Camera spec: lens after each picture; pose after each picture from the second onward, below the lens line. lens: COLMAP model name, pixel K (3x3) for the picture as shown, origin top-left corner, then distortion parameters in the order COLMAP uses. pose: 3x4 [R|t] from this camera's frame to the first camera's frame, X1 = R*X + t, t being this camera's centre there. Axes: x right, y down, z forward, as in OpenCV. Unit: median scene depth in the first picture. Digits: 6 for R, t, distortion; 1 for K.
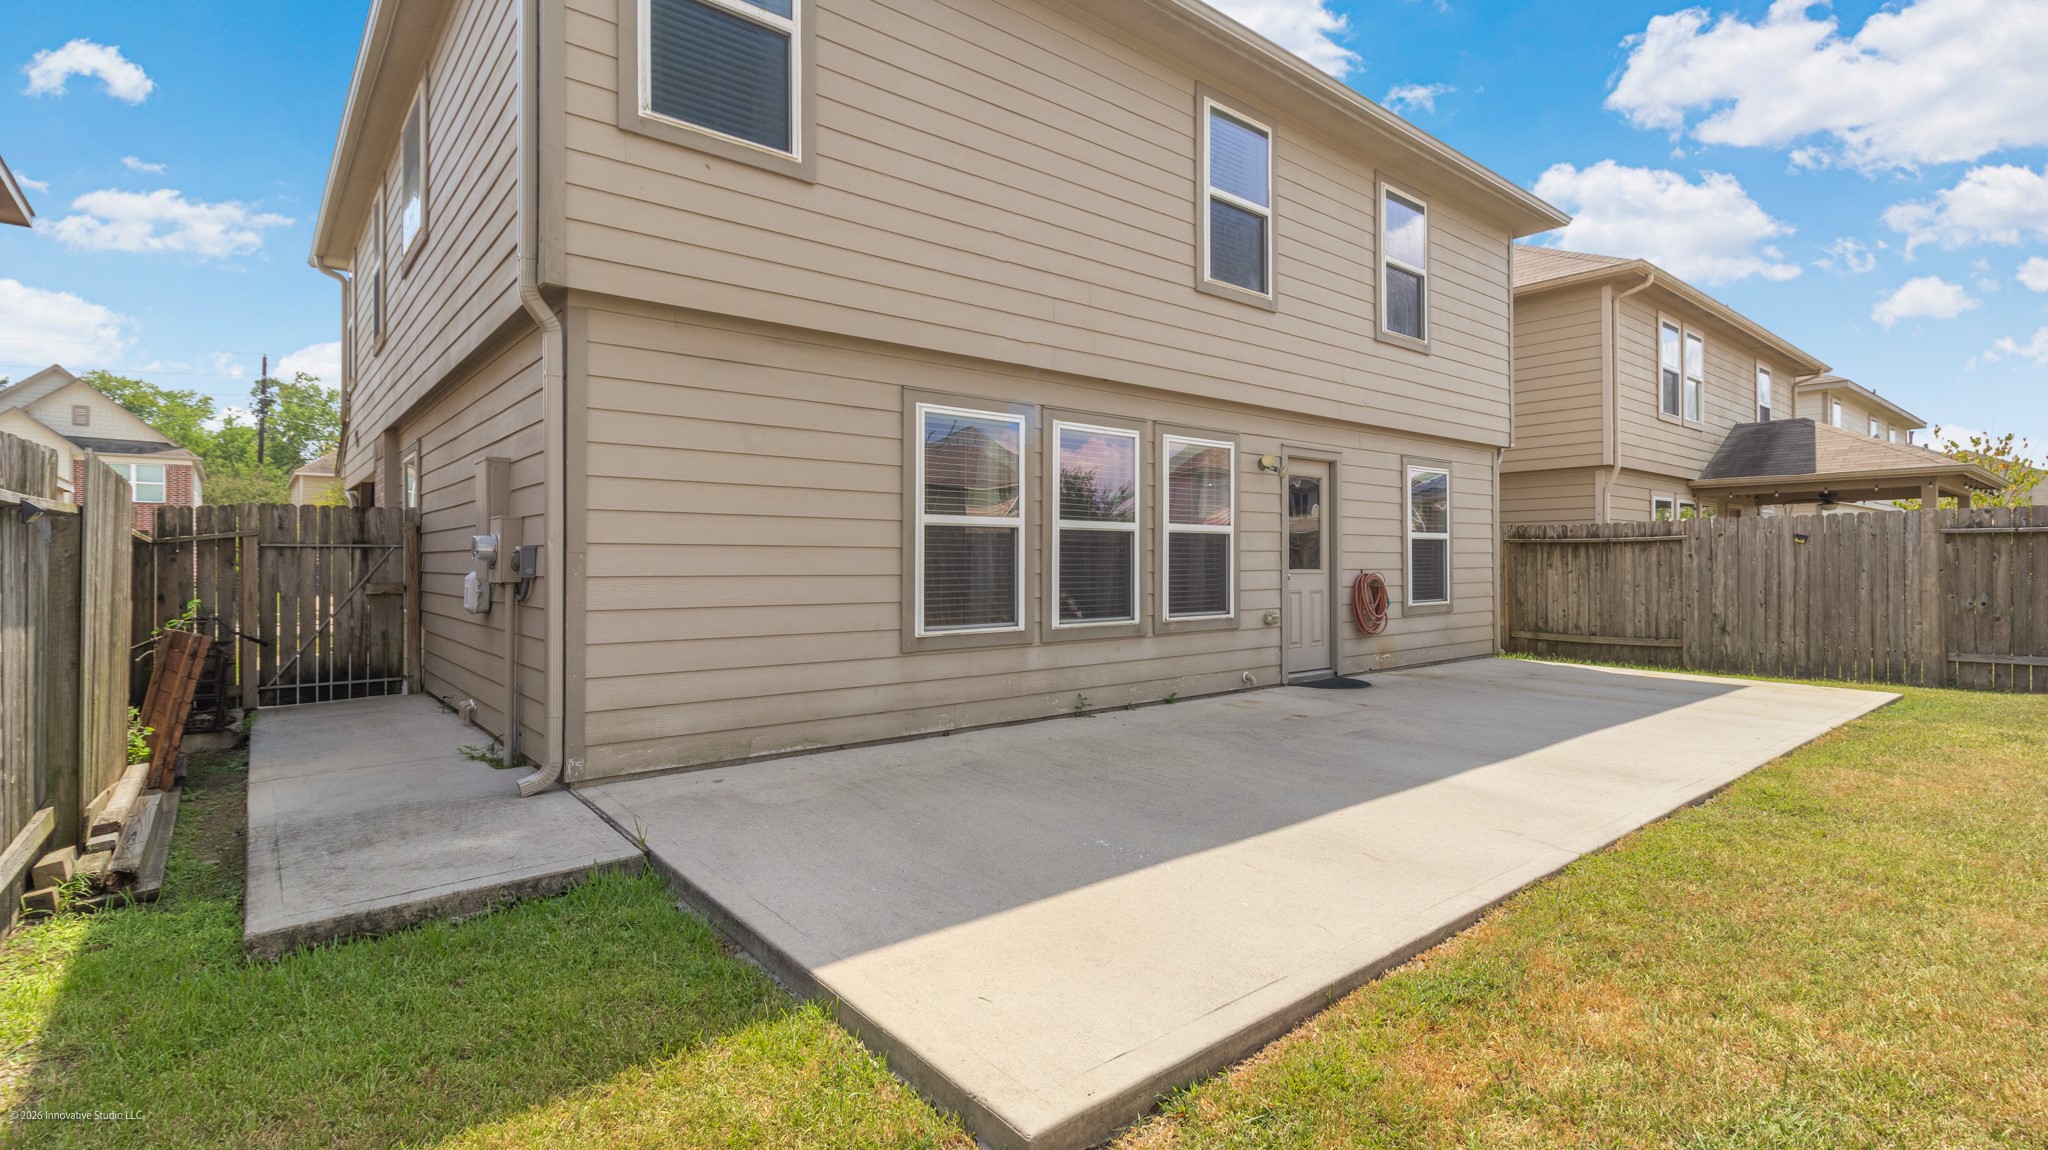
lens RADIAL K [[941.6, 0, 1029.1], [0, 941.6, 564.0], [0, 0, 1]] dist [0.002107, -0.000056]
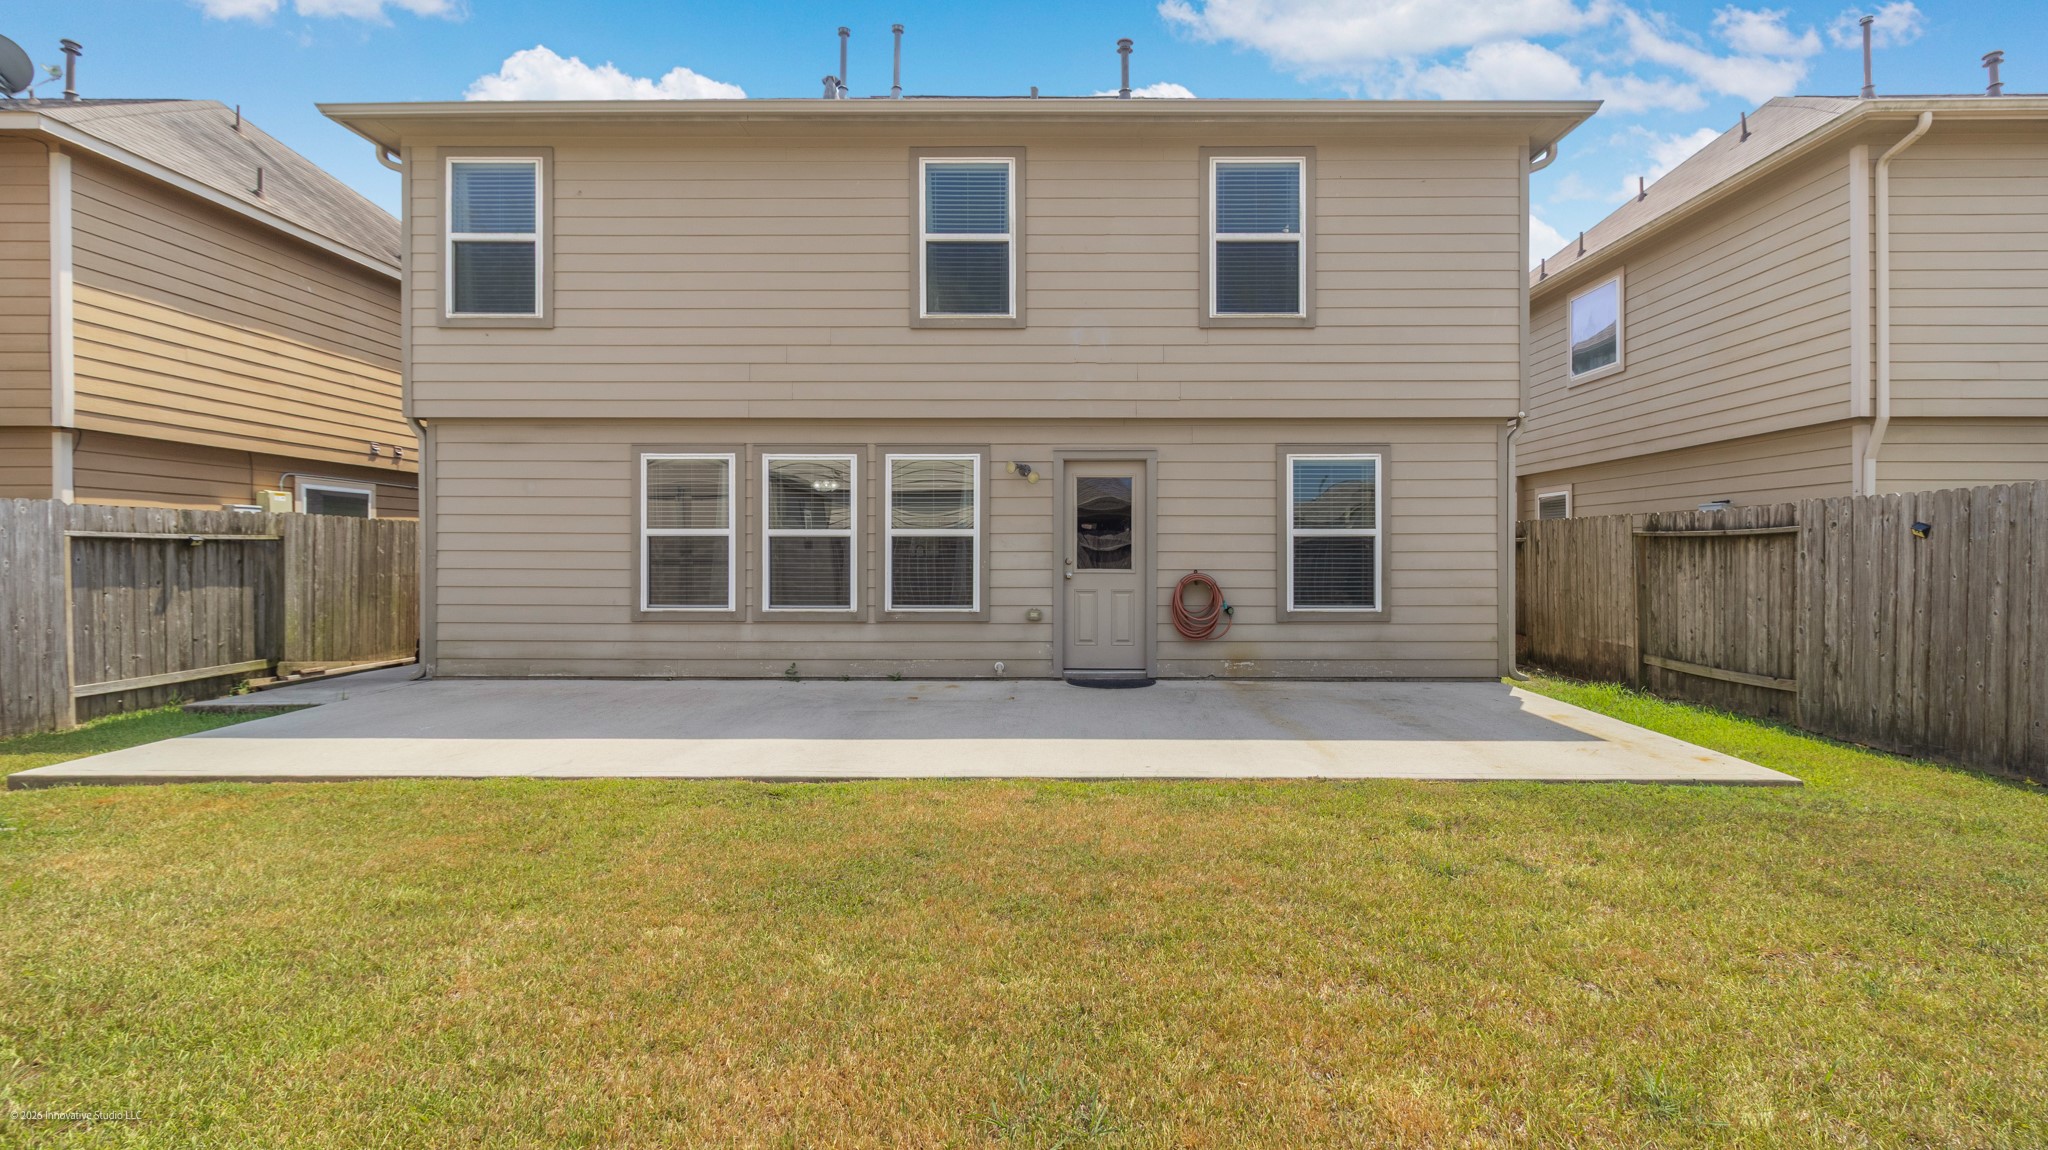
lens RADIAL K [[941.6, 0, 1029.1], [0, 941.6, 564.0], [0, 0, 1]] dist [0.002107, -0.000056]
pose [[0.765219, 0.009910, -0.643694, 0.865789], [-0.003520, 0.999931, 0.011210, -0.010604], [0.643760, -0.006313, 0.765201, 0.168588]]
